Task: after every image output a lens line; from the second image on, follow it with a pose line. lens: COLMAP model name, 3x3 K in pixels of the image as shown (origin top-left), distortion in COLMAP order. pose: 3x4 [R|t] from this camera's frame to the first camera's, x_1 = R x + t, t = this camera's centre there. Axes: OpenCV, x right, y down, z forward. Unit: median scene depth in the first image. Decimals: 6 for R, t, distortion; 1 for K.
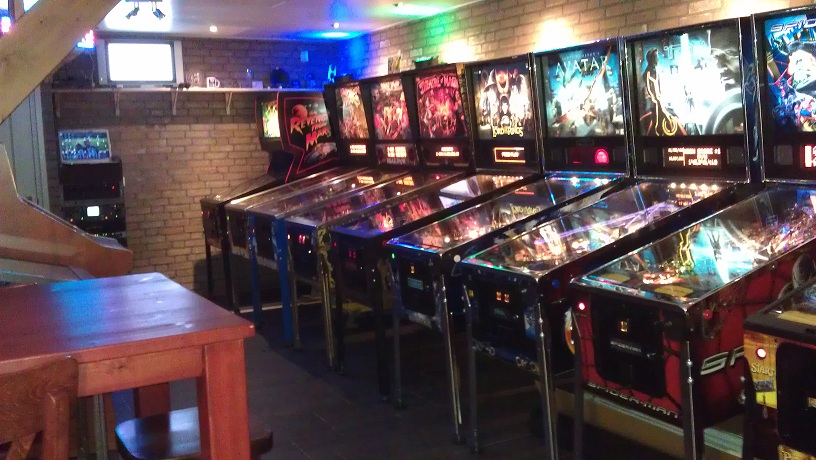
lens RADIAL K [[758.6, 0, 408.0], [0, 758.6, 230.0], [0, 0, 1]] dist [0.002228, -0.137249]
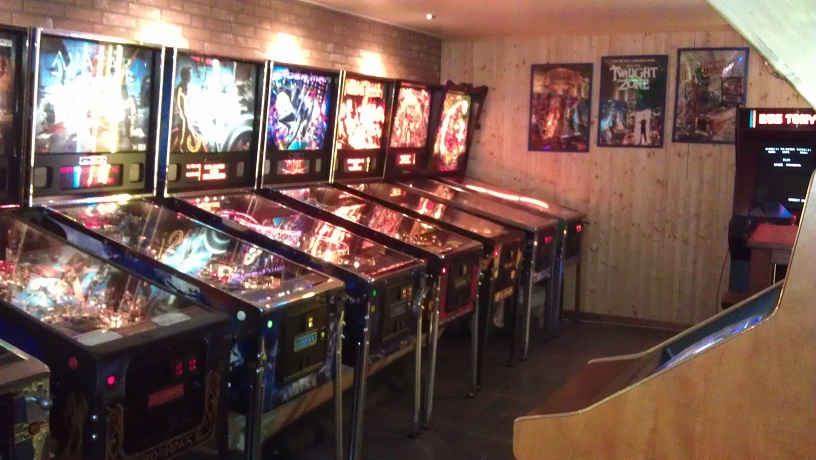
lens RADIAL K [[758.6, 0, 408.0], [0, 758.6, 230.0], [0, 0, 1]] dist [0.002228, -0.137249]
pose [[-0.521427, -0.078520, 0.849675, -0.698561], [0.104264, 0.982433, 0.154773, -0.150286], [-0.846902, 0.169293, -0.504081, 1.293714]]
